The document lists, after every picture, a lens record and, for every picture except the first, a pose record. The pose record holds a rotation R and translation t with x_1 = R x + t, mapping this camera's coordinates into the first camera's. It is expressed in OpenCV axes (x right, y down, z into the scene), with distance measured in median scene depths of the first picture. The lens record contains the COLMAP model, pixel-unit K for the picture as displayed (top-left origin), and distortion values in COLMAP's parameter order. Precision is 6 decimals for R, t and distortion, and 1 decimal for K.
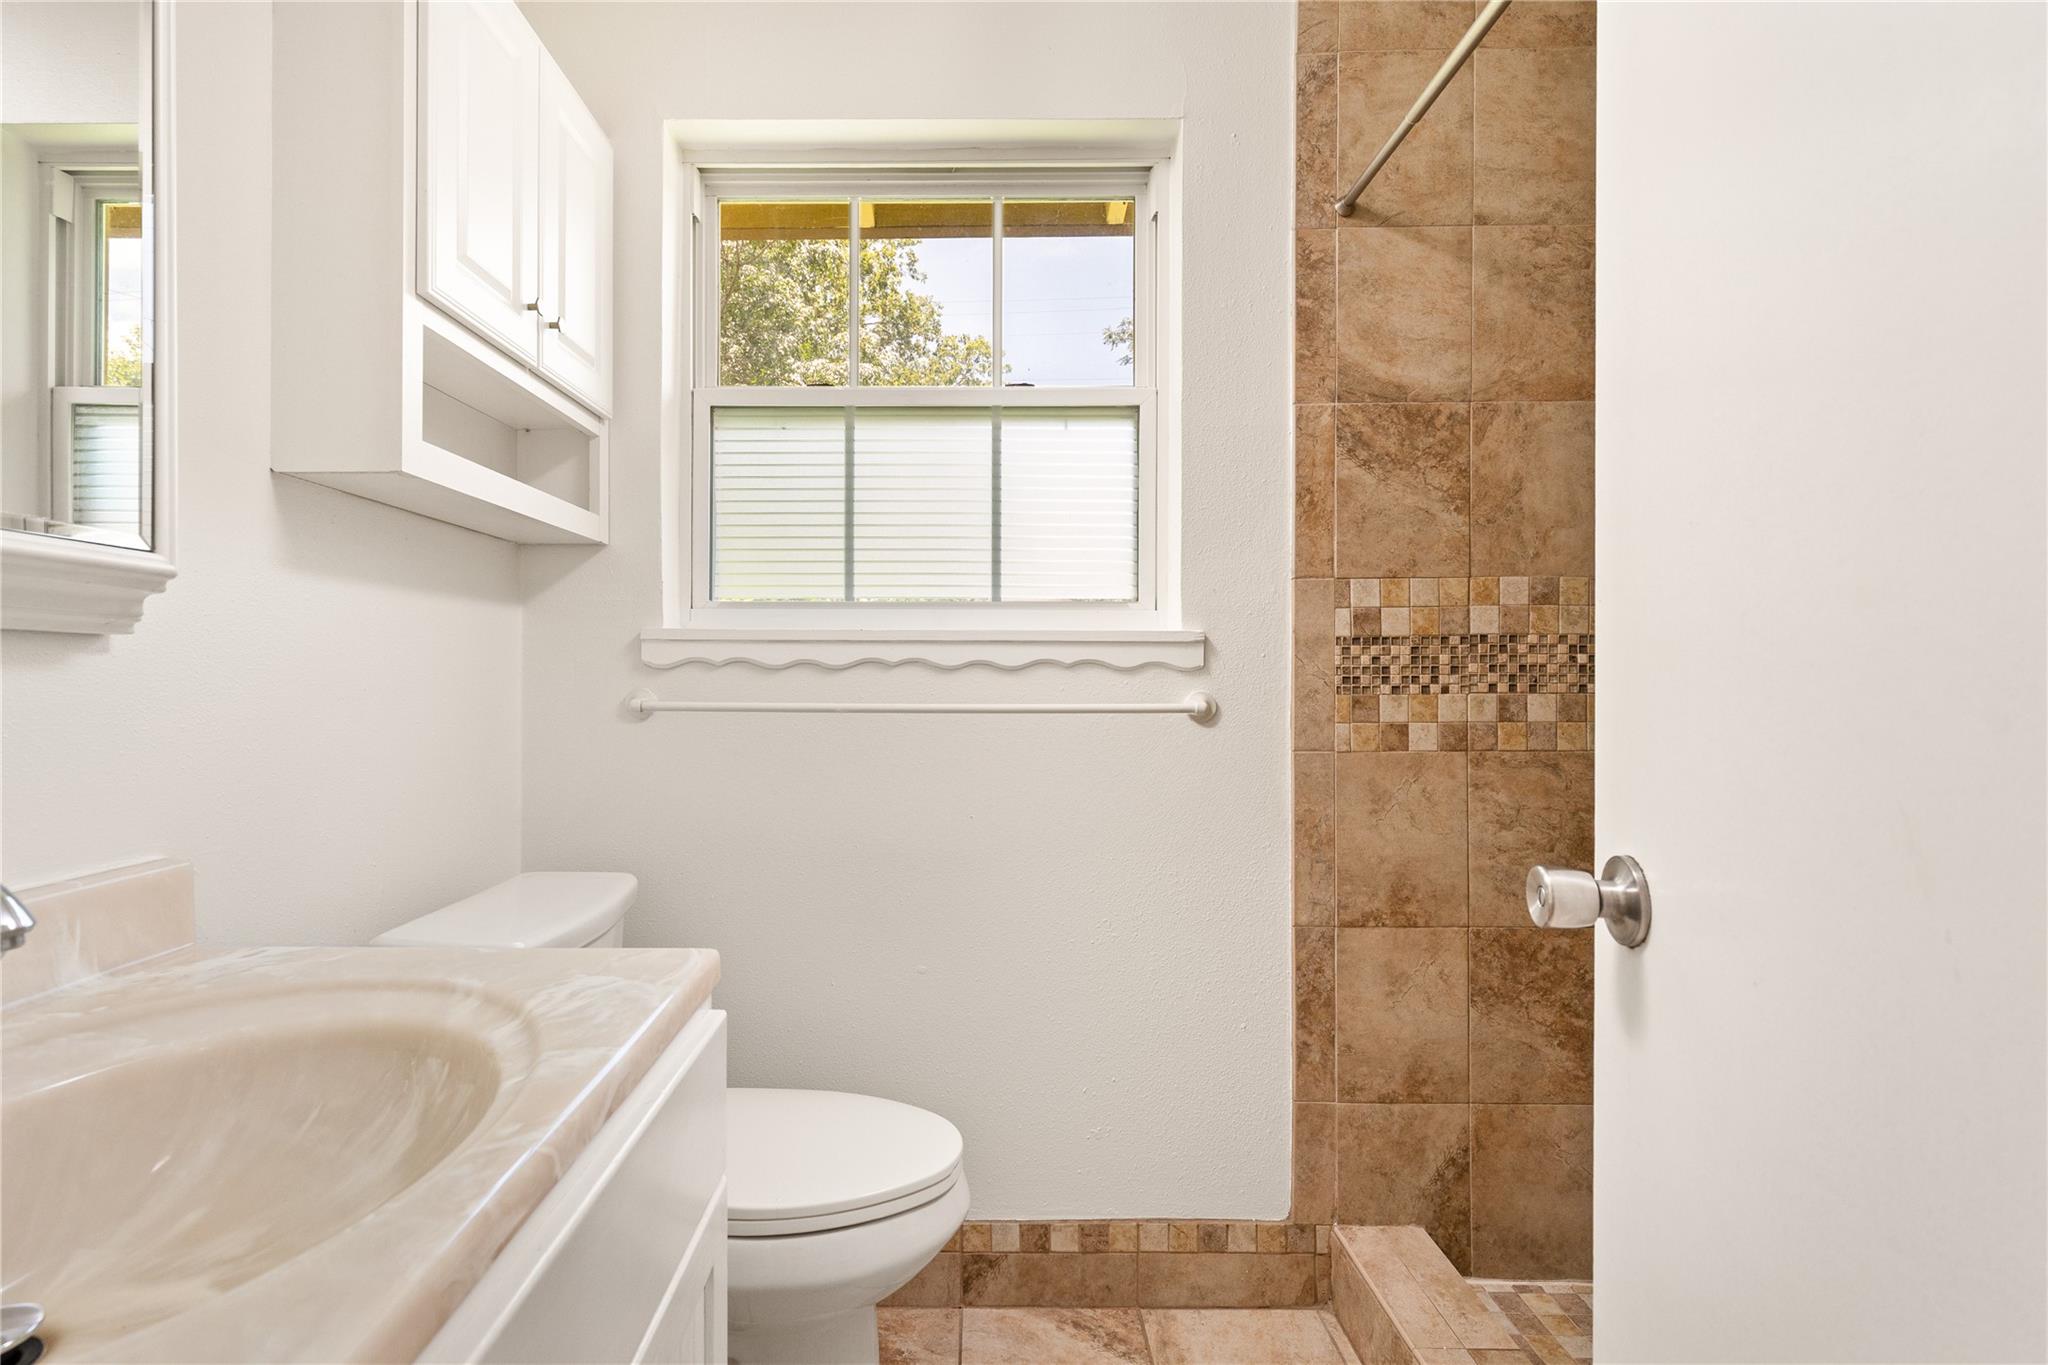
lens RADIAL K [[918.7, 0, 1009.2], [0, 918.7, 677.9], [0, 0, 1]] dist [0.000450, -0.000901]
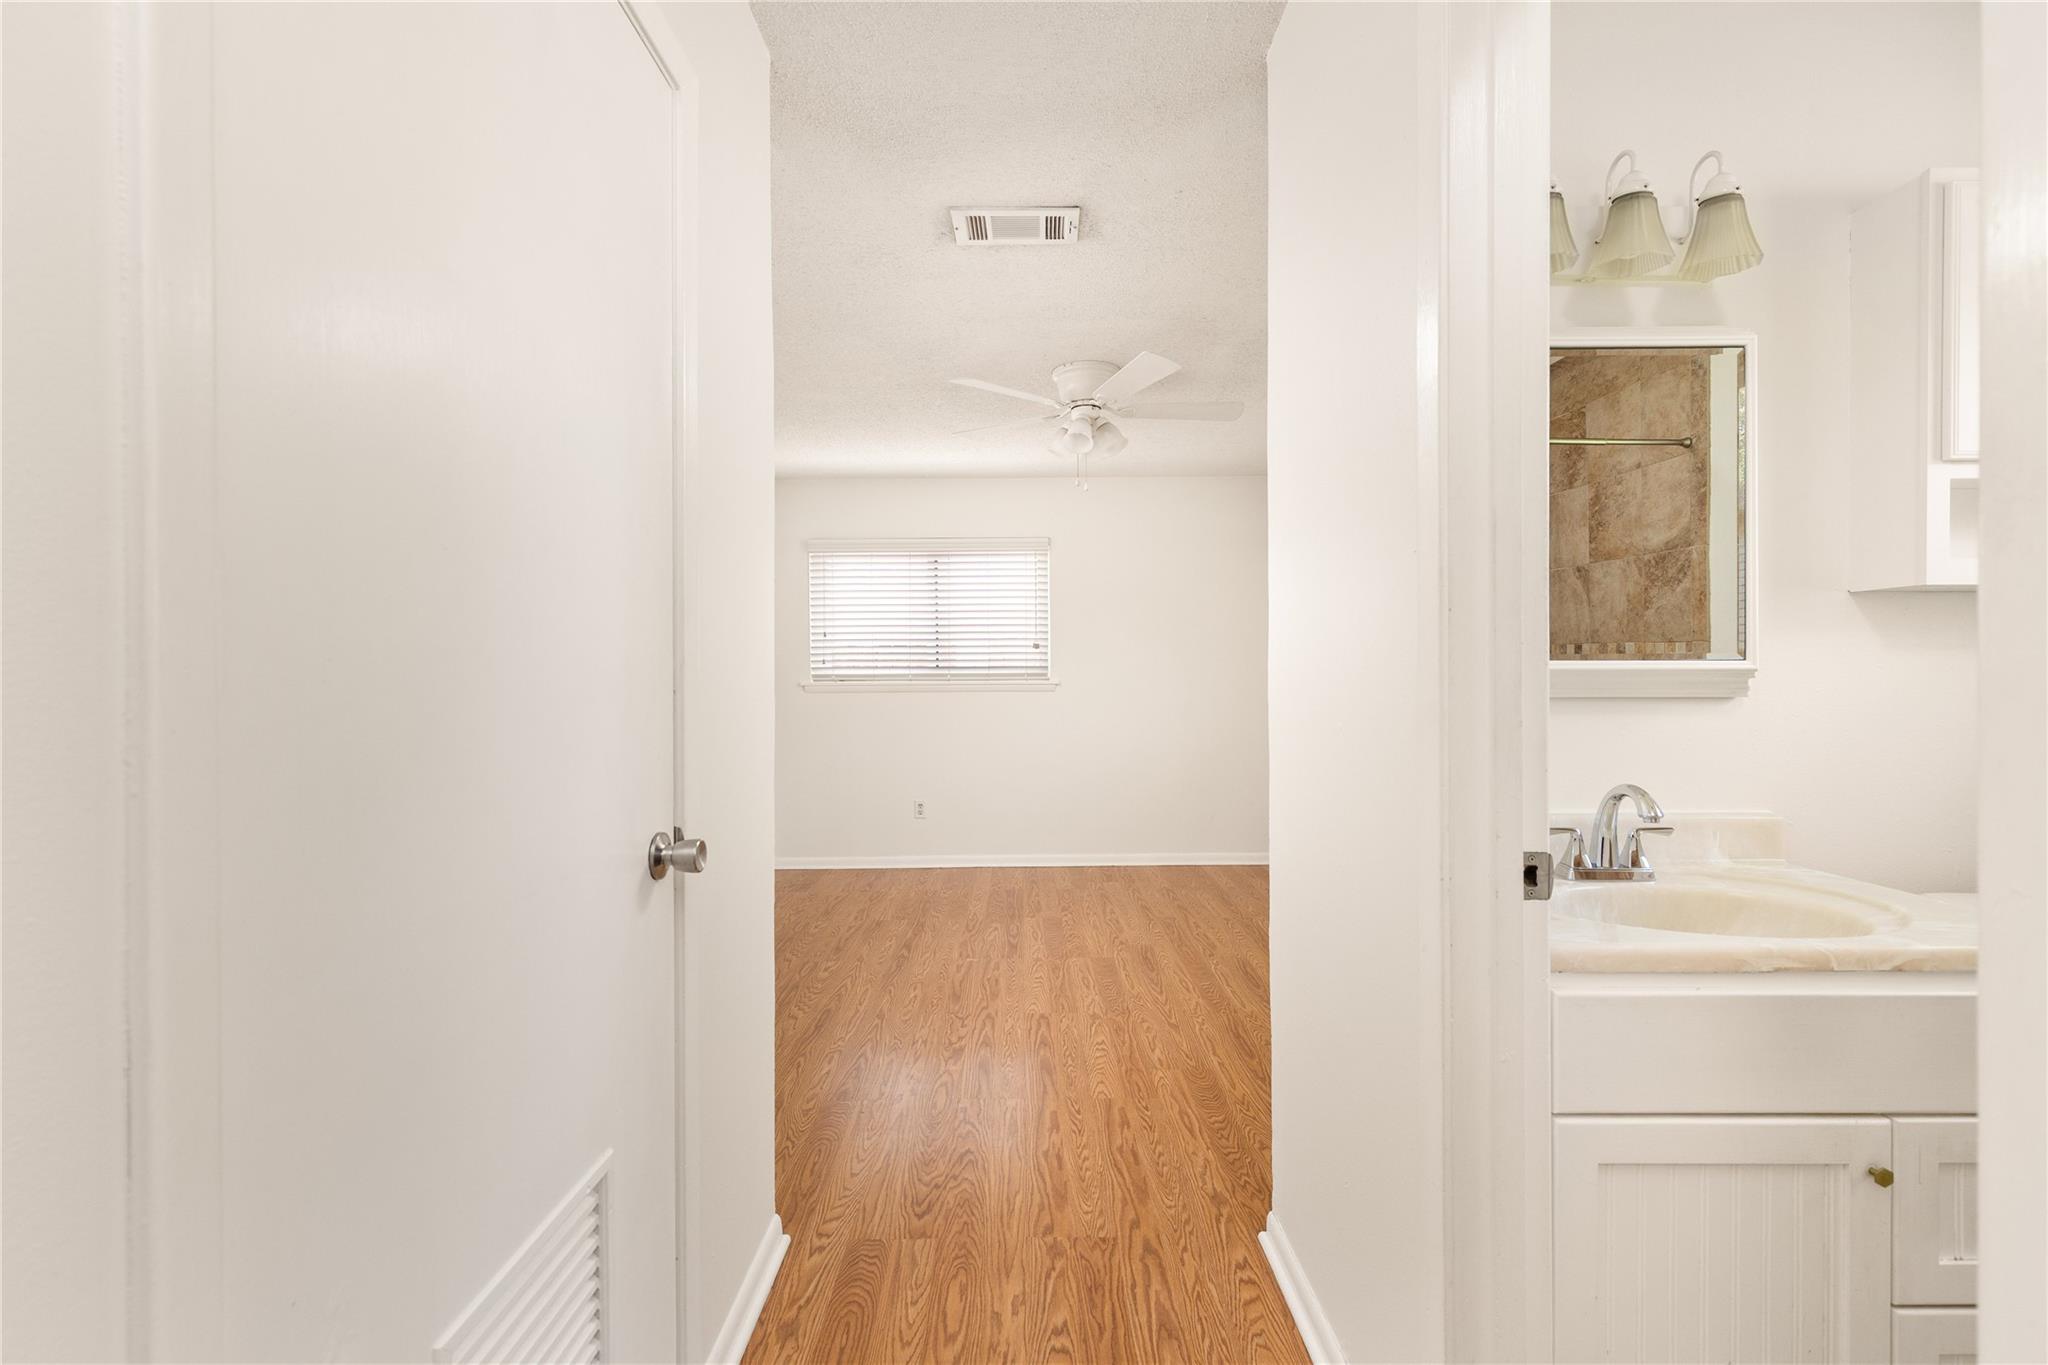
lens RADIAL K [[918.7, 0, 1004.2], [0, 918.7, 668.2], [0, 0, 1]] dist [0.000450, -0.000901]
pose [[-0.001105, -0.011743, -0.999930, 0.444015], [0.000558, 0.999931, -0.011744, -0.037065], [0.999999, -0.000571, -0.001098, -0.260337]]
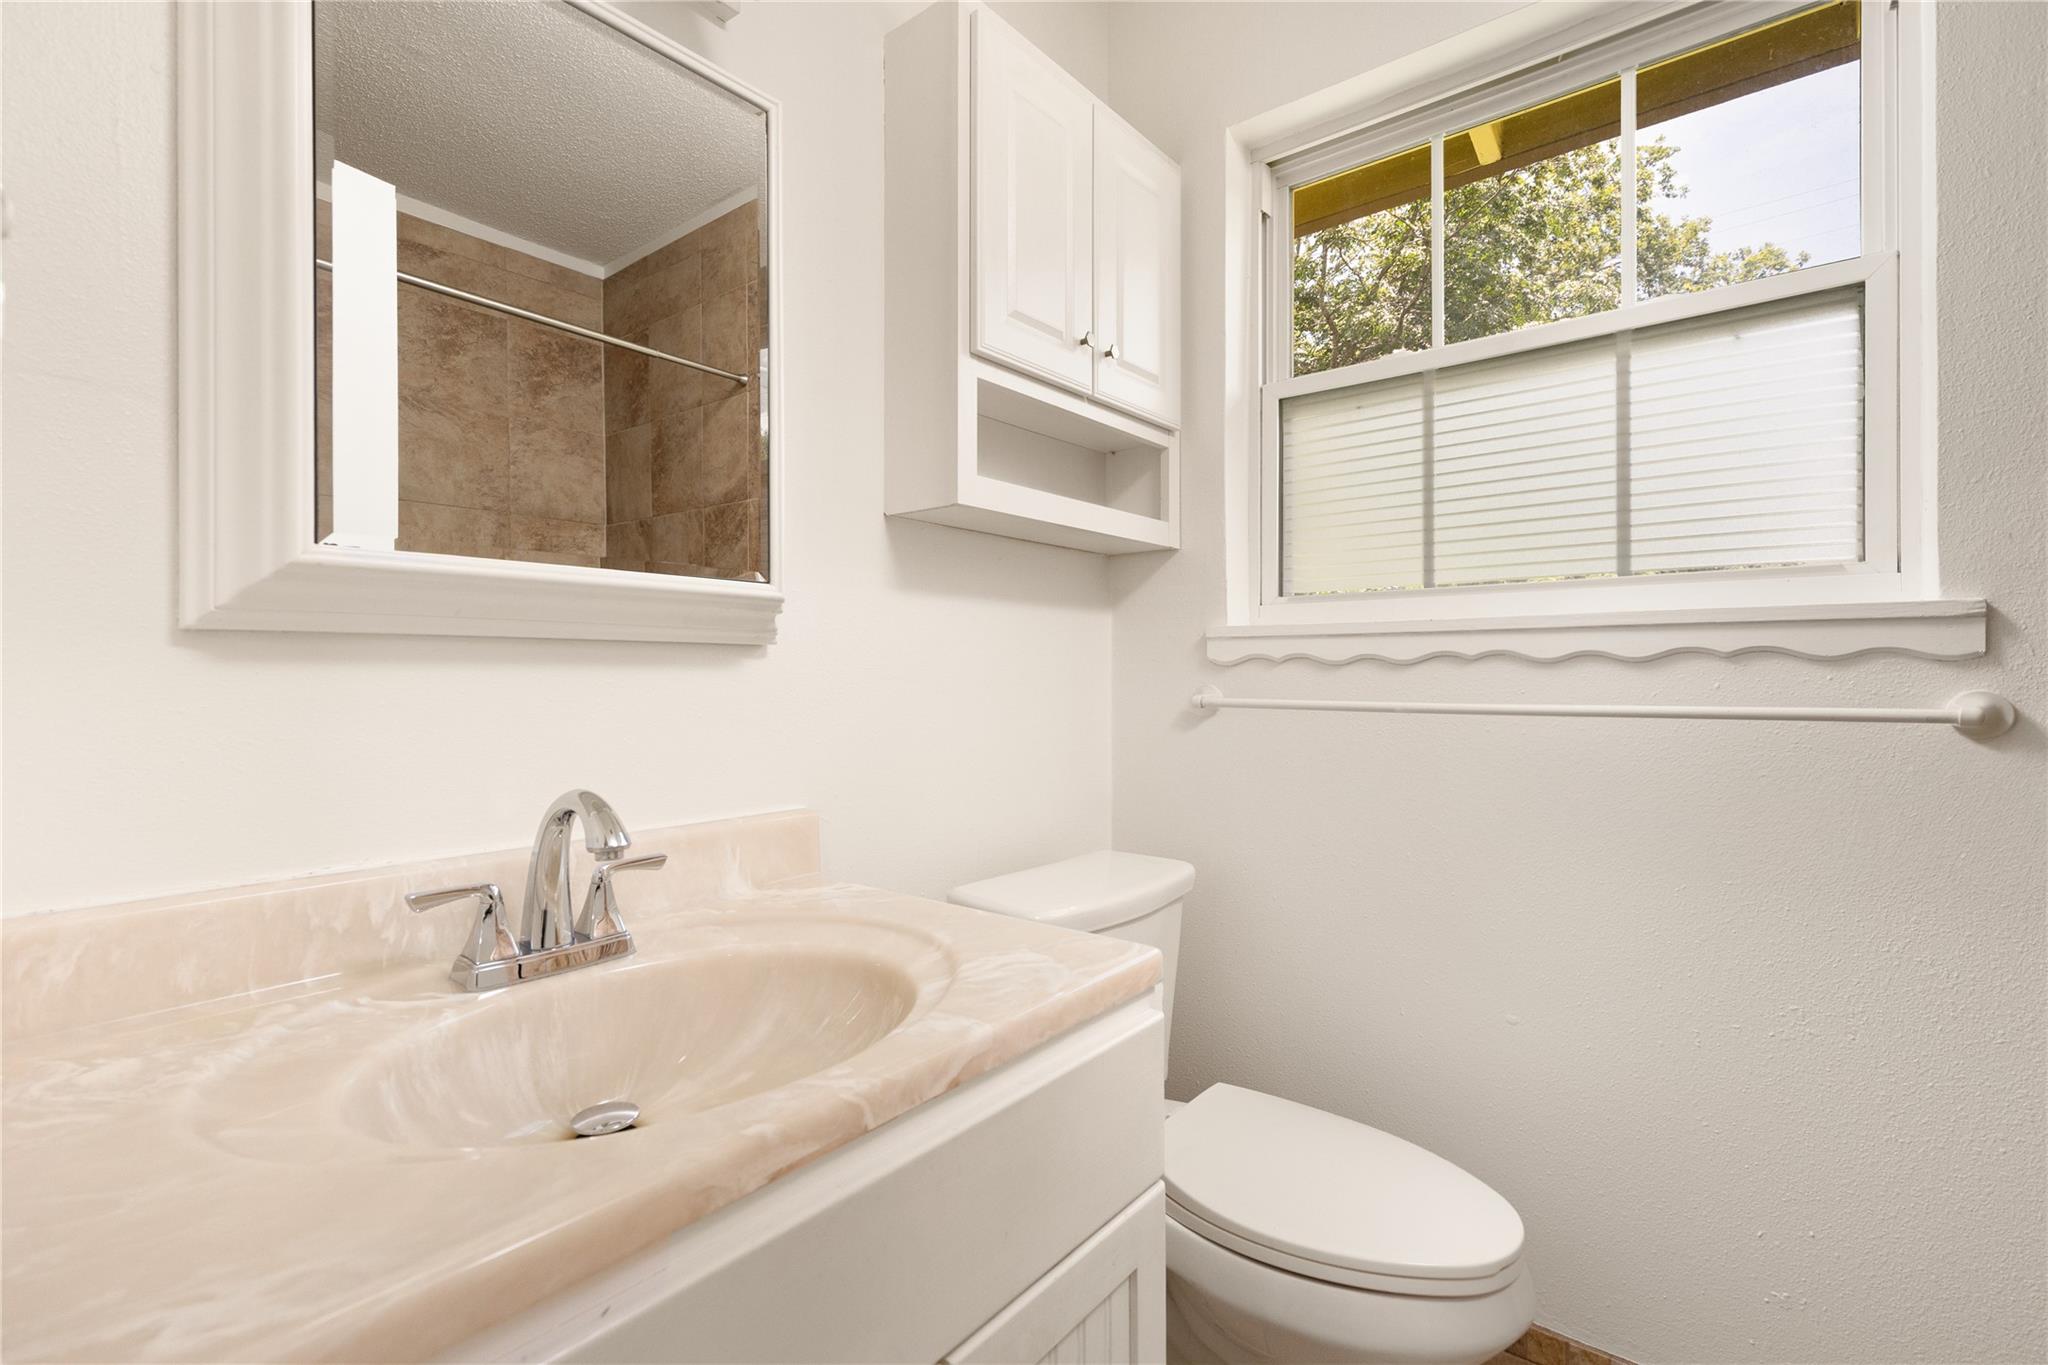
lens RADIAL K [[918.7, 0, 1024.9], [0, 918.7, 676.0], [0, 0, 1]] dist [0.000450, -0.000901]
pose [[0.783205, -0.004302, -0.621748, 0.084721], [0.004534, 0.999989, -0.001207, 0.001511], [0.621746, -0.001874, 0.783216, 0.063504]]
